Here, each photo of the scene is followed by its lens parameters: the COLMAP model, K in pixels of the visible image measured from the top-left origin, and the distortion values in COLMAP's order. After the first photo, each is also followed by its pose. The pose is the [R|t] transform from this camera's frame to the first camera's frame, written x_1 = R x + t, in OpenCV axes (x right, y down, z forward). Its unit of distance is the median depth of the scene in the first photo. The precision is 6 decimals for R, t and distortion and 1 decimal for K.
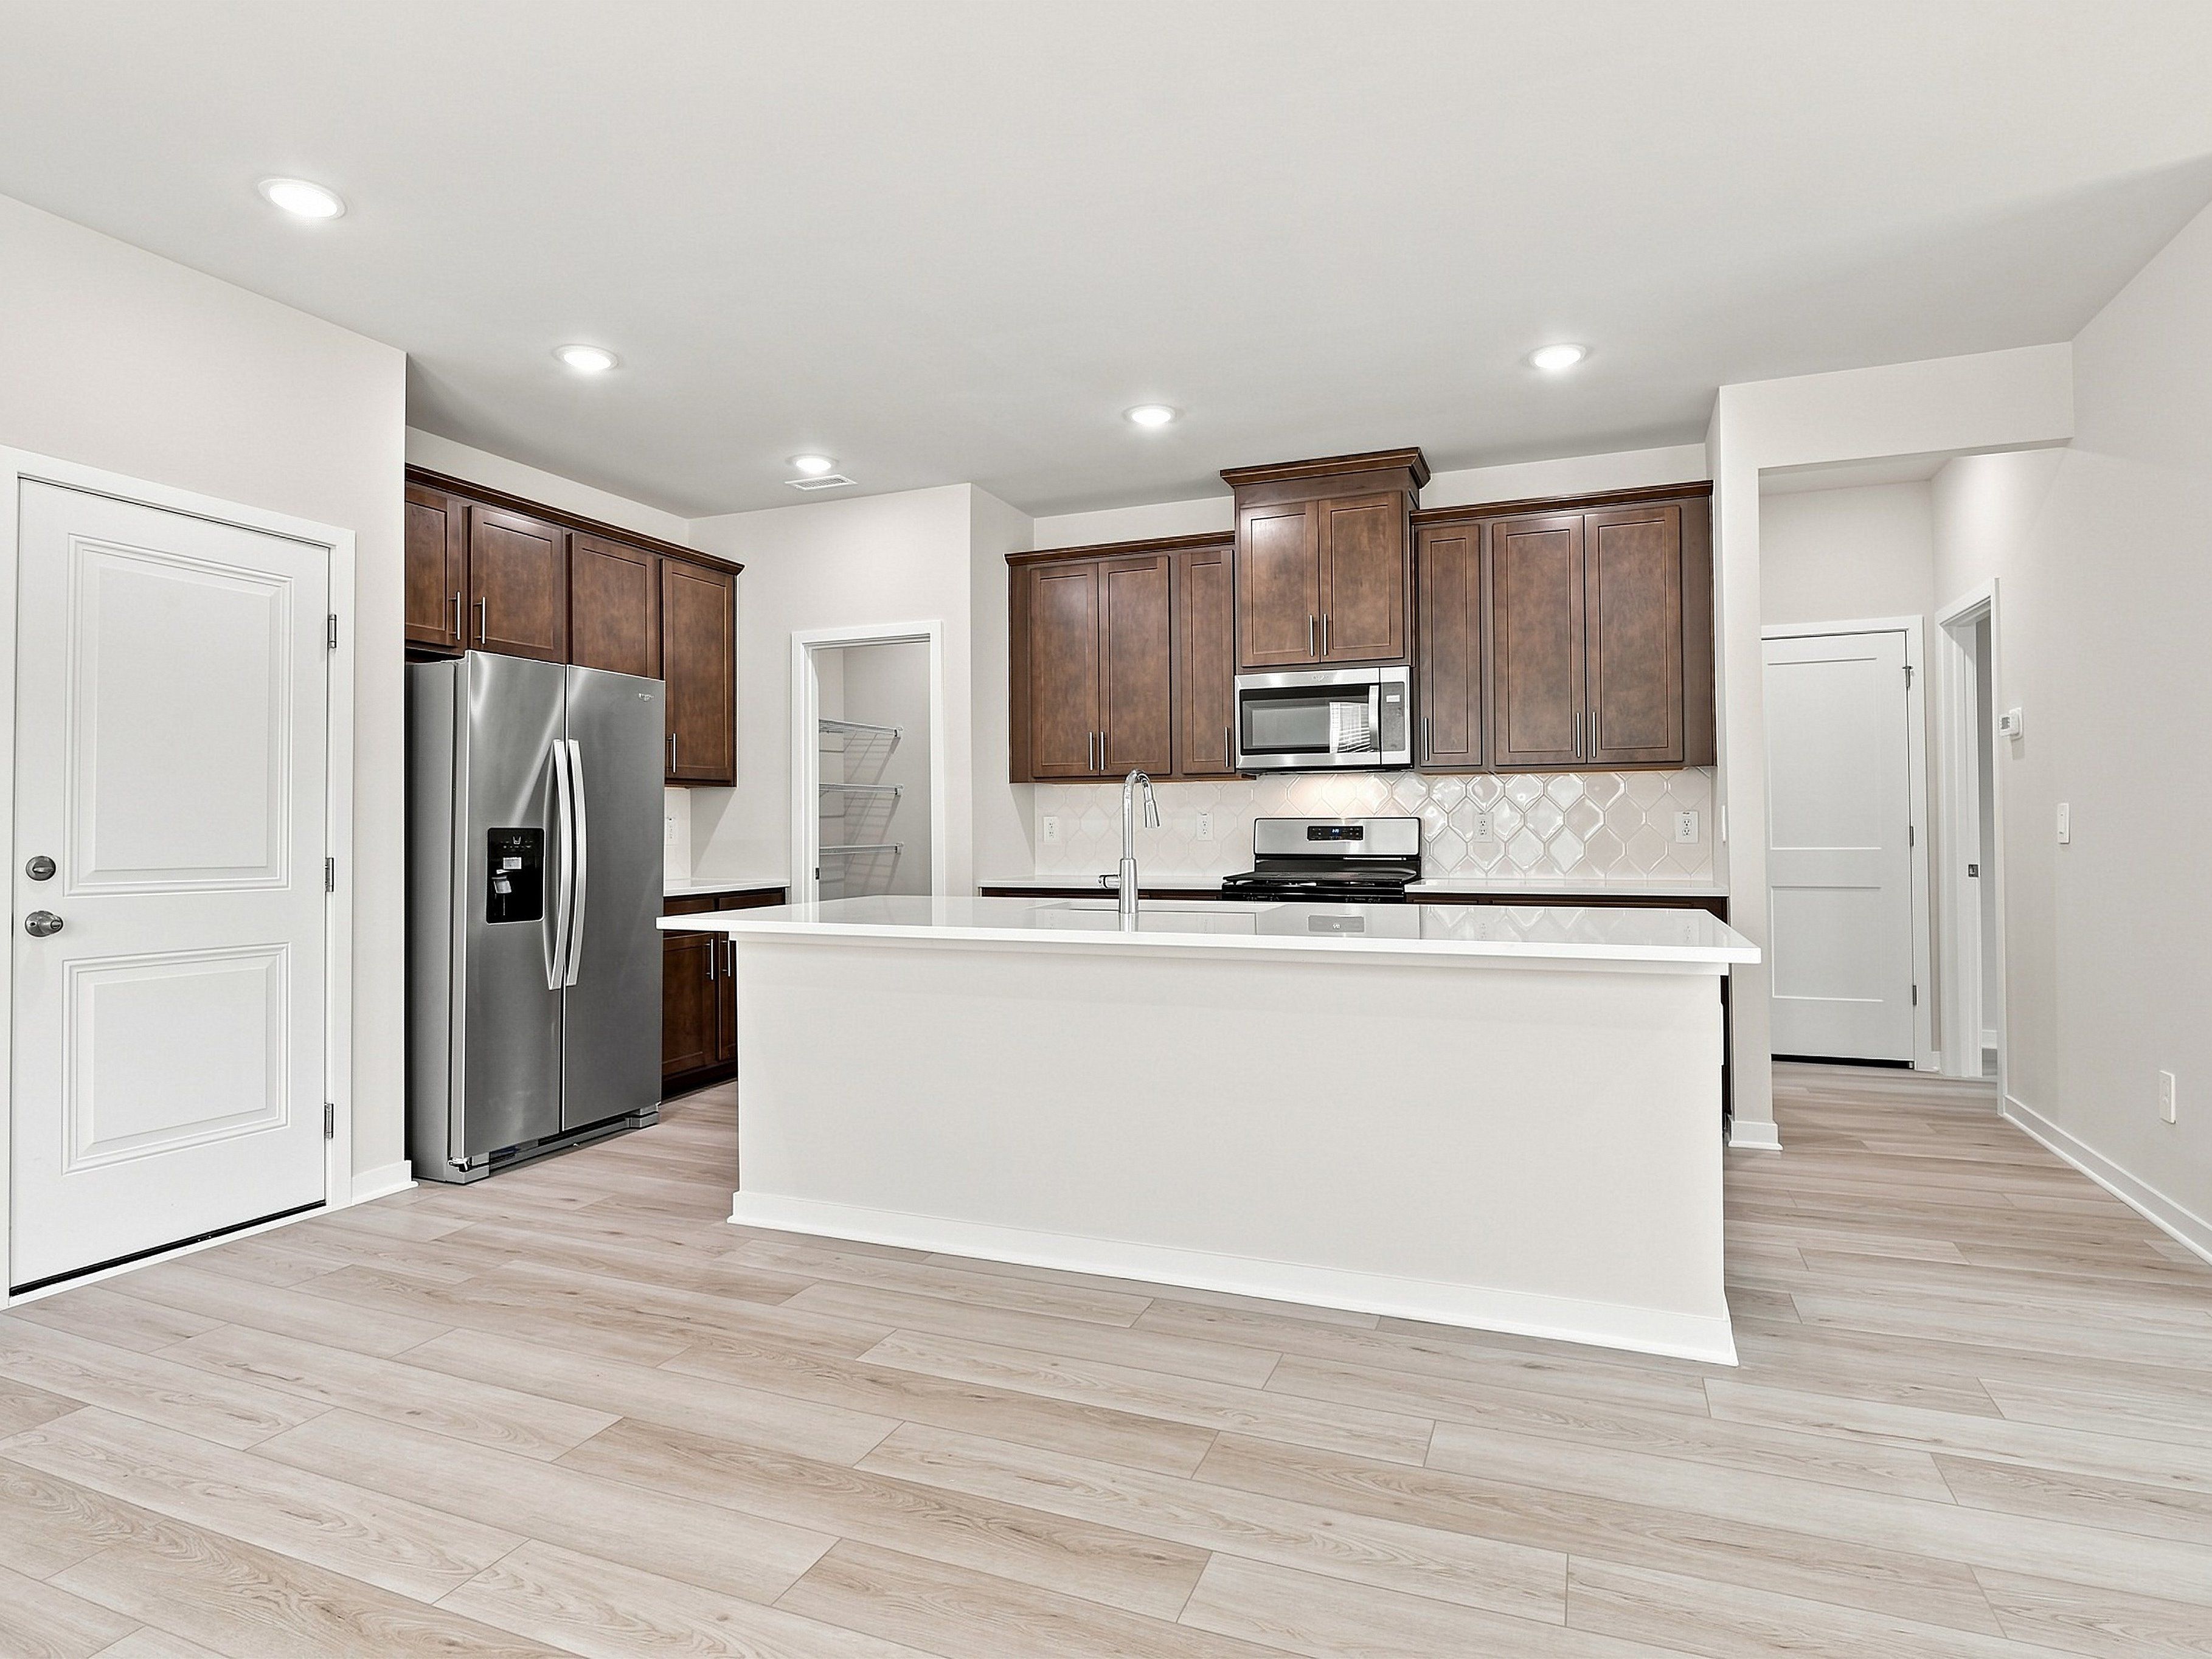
lens RADIAL K [[1192.3, 0, 1108.5], [0, 1192.3, 822.4], [0, 0, 1]] dist [-0.012690, -0.003688]
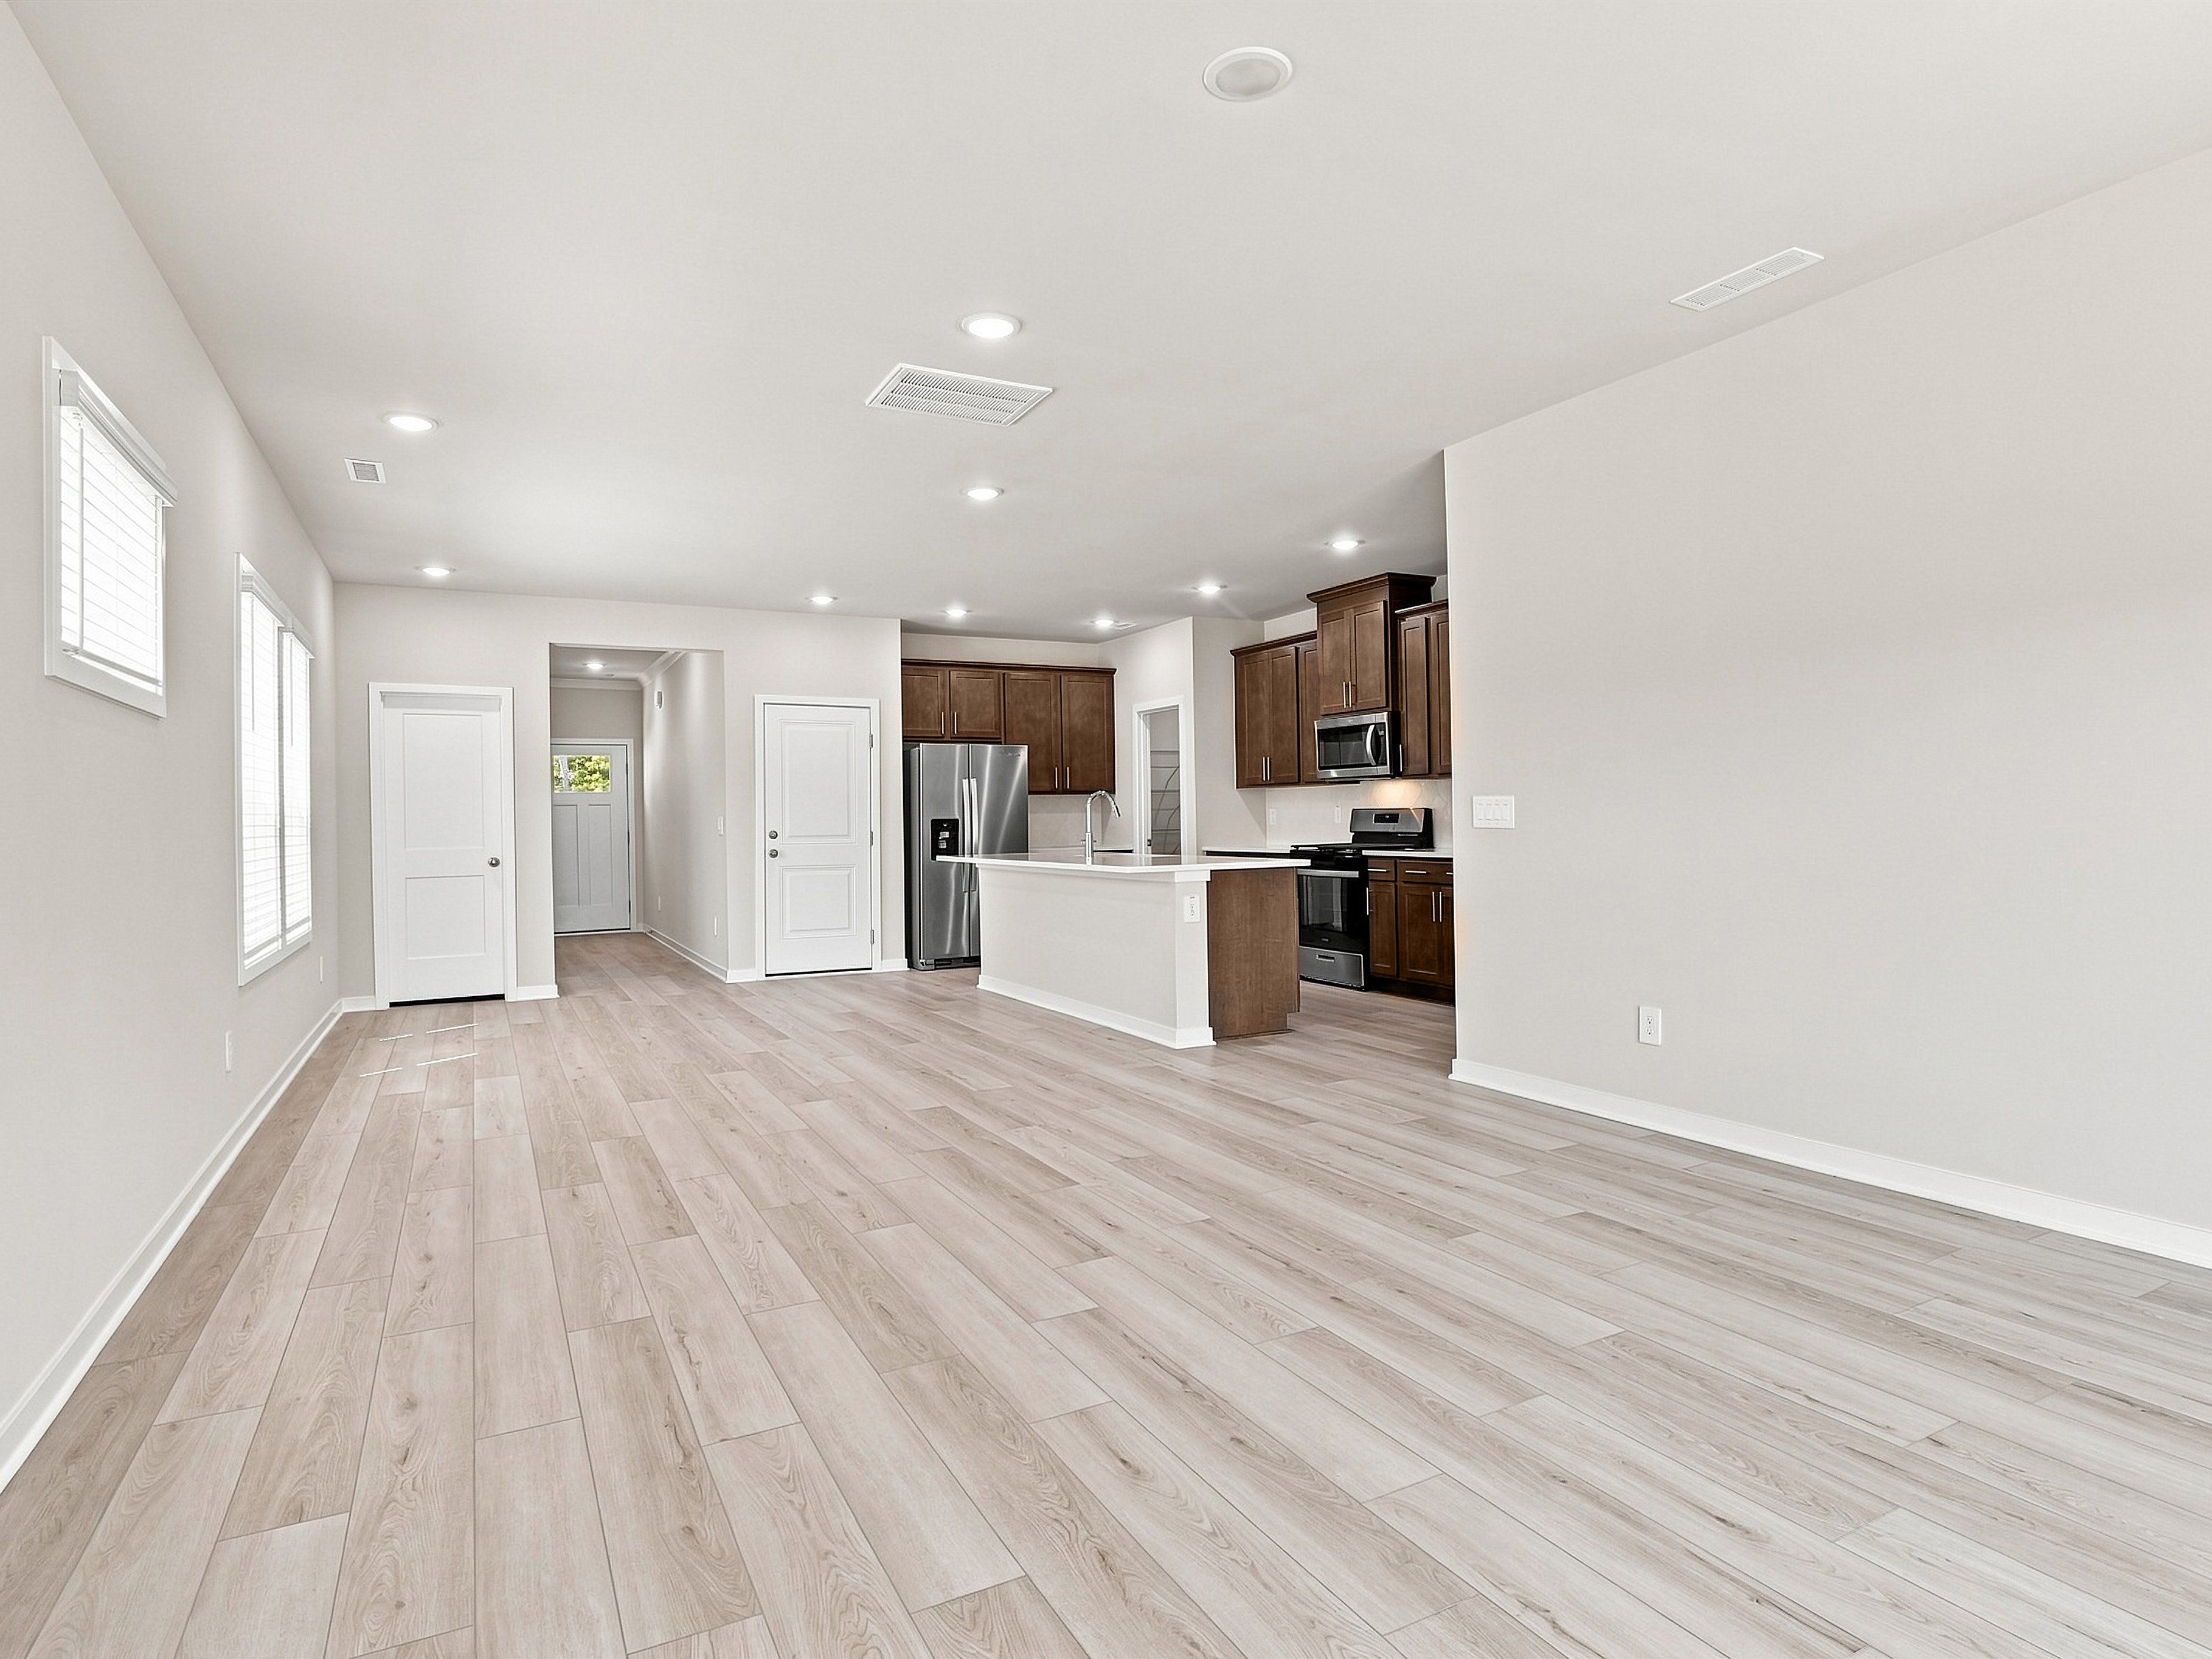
lens RADIAL K [[1192.3, 0, 1116.1], [0, 1192.3, 821.0], [0, 0, 1]] dist [-0.012690, -0.003688]
pose [[0.764869, -0.003940, -0.644174, 0.916865], [0.013738, 0.999854, 0.010197, -0.007686], [0.644040, -0.016649, 0.764811, -0.400013]]
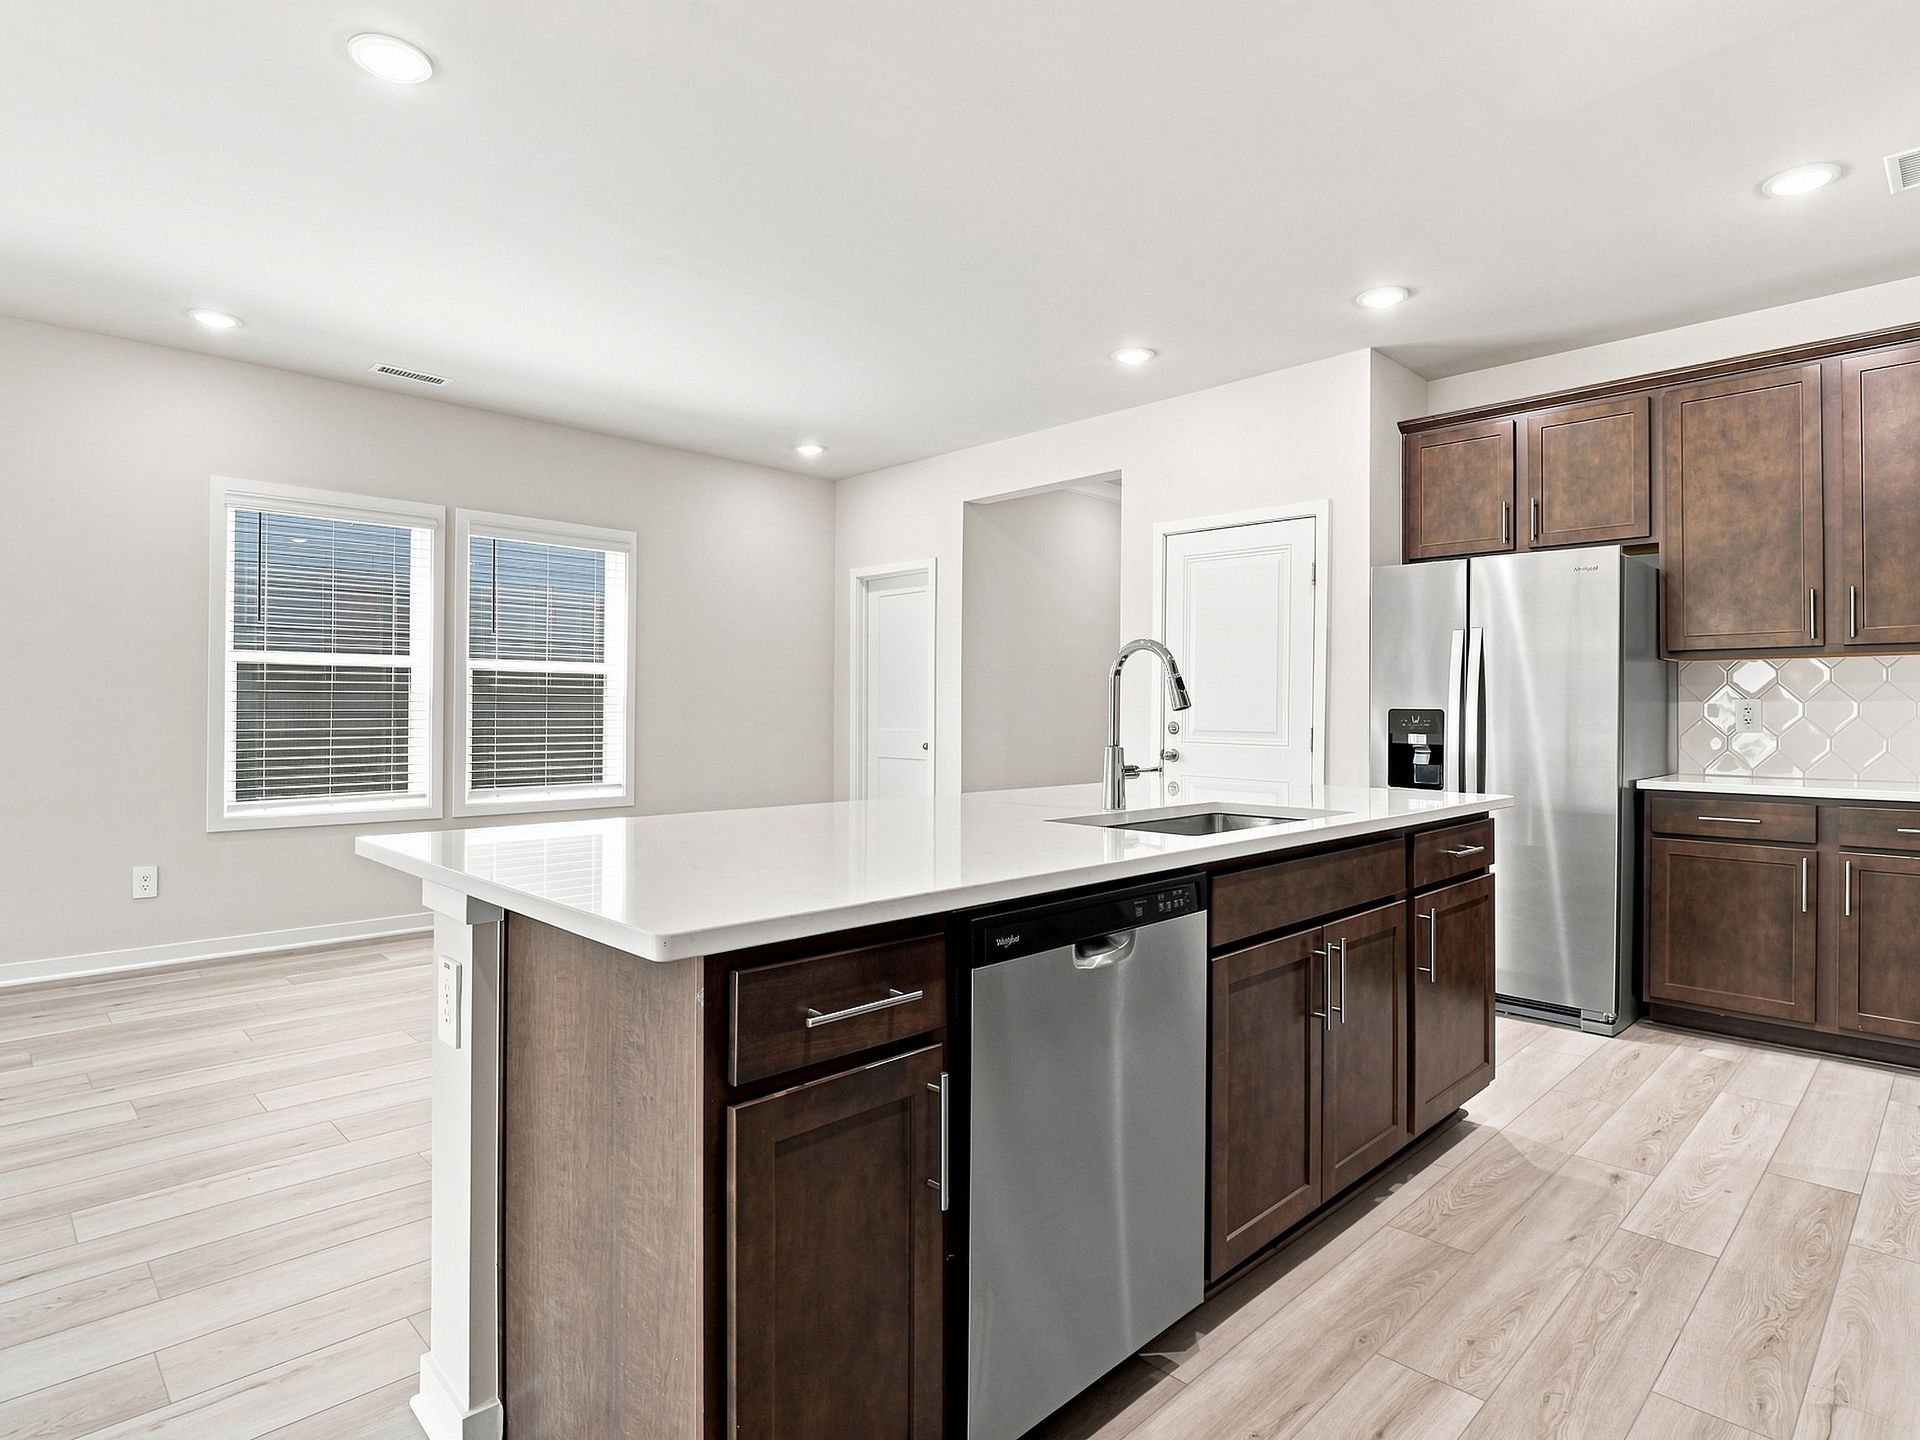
lens RADIAL K [[1034.9, 0, 958.7], [0, 1034.9, 708.7], [0, 0, 1]] dist [-0.012690, -0.003688]
pose [[-0.402992, -0.000346, -0.915203, 0.461035], [0.000643, 1.000000, -0.000661, 0.003850], [0.915203, -0.000855, -0.402992, 0.749914]]
